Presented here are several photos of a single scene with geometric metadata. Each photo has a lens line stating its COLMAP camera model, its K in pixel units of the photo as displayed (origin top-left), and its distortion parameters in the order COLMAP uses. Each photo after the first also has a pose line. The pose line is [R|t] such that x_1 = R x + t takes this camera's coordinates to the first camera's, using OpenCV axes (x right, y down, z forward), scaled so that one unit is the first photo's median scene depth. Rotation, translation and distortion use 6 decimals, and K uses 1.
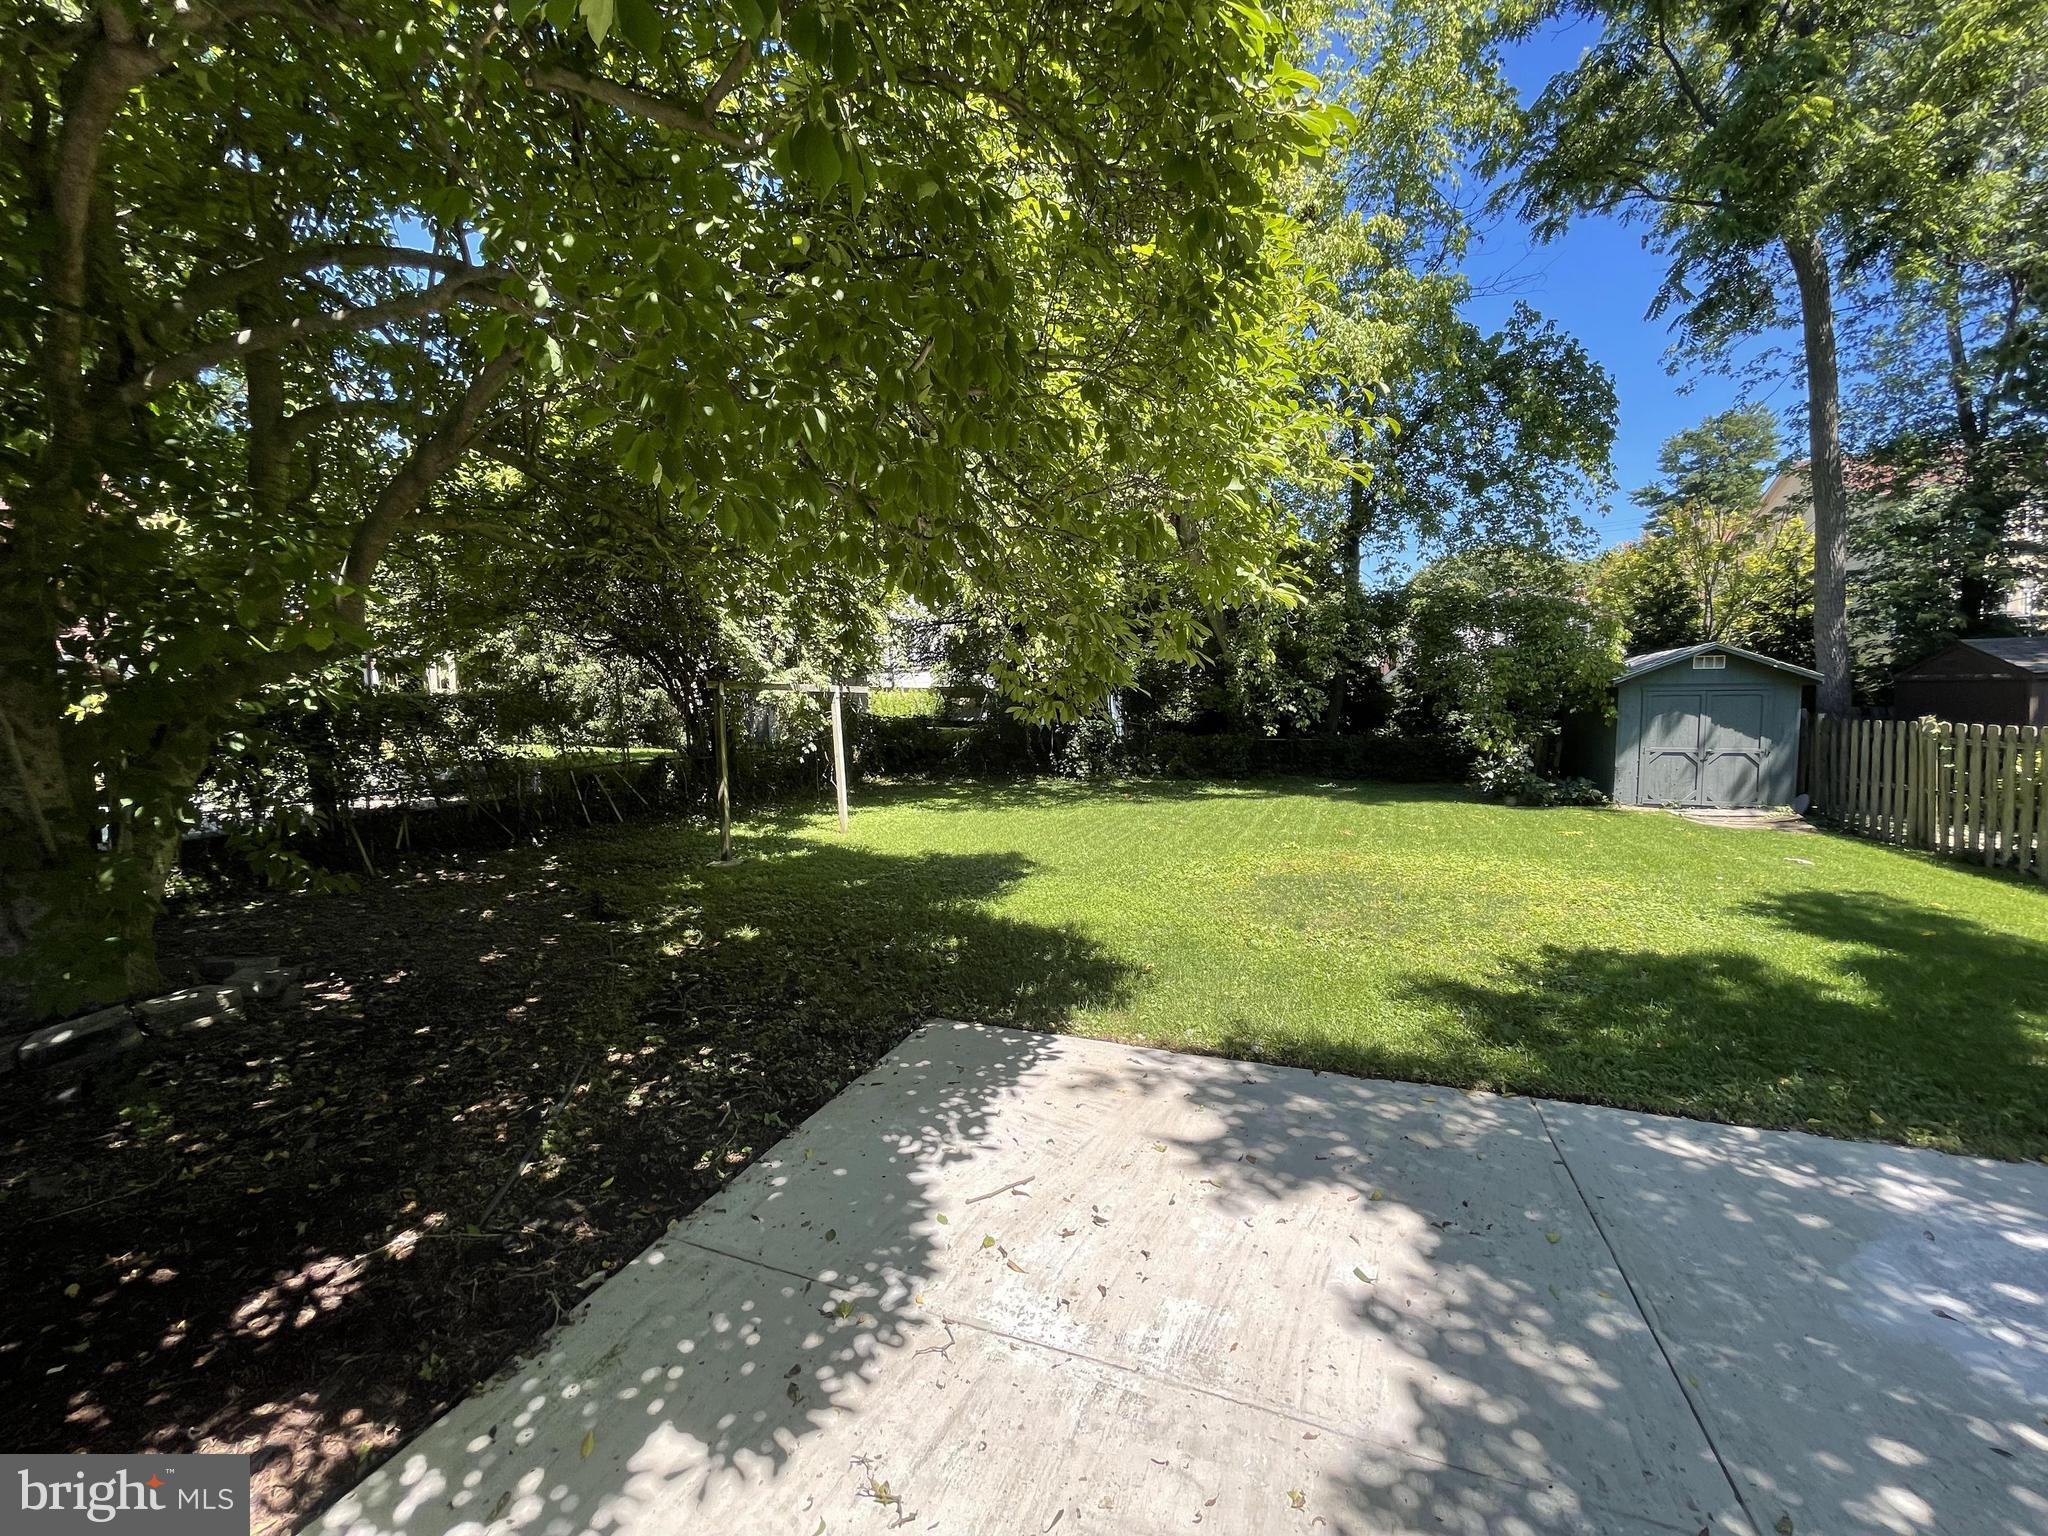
lens RADIAL K [[830.6, 0, 1020.1], [0, 830.6, 759.4], [0, 0, 1]] dist [-0.002053, 0.000598]
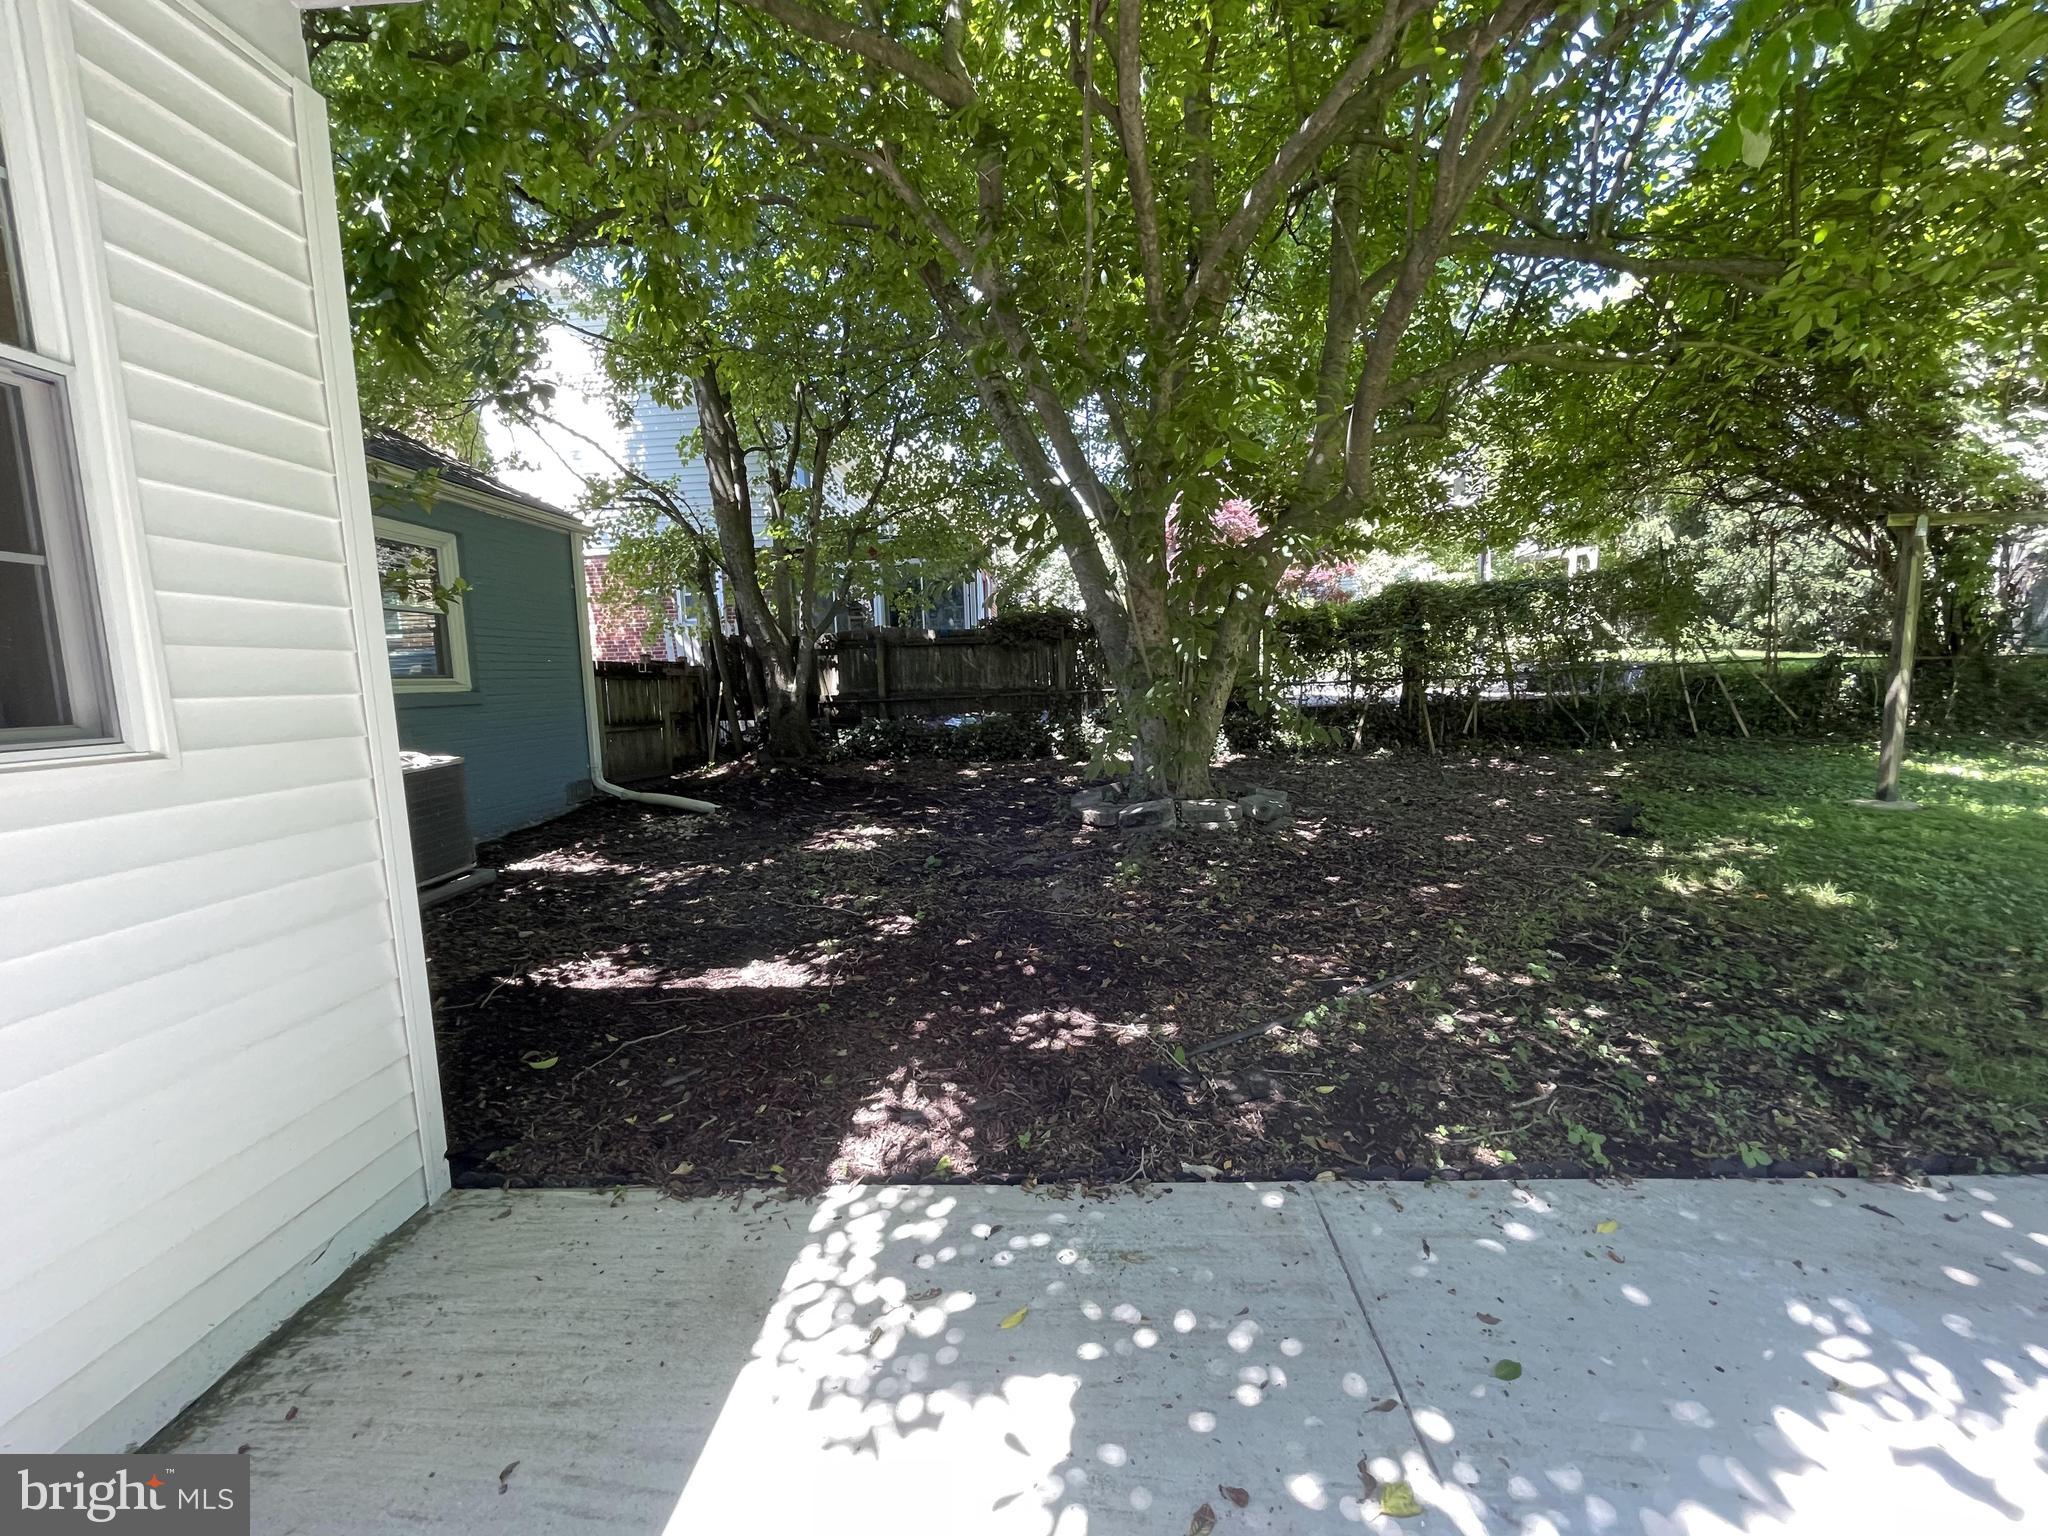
lens RADIAL K [[830.6, 0, 1021.6], [0, 830.6, 772.2], [0, 0, 1]] dist [-0.002053, 0.000598]
pose [[0.311335, 0.134516, -0.940731, 0.105783], [-0.038739, 0.990905, 0.128870, 0.125895], [0.949510, -0.003679, 0.313714, 0.482849]]
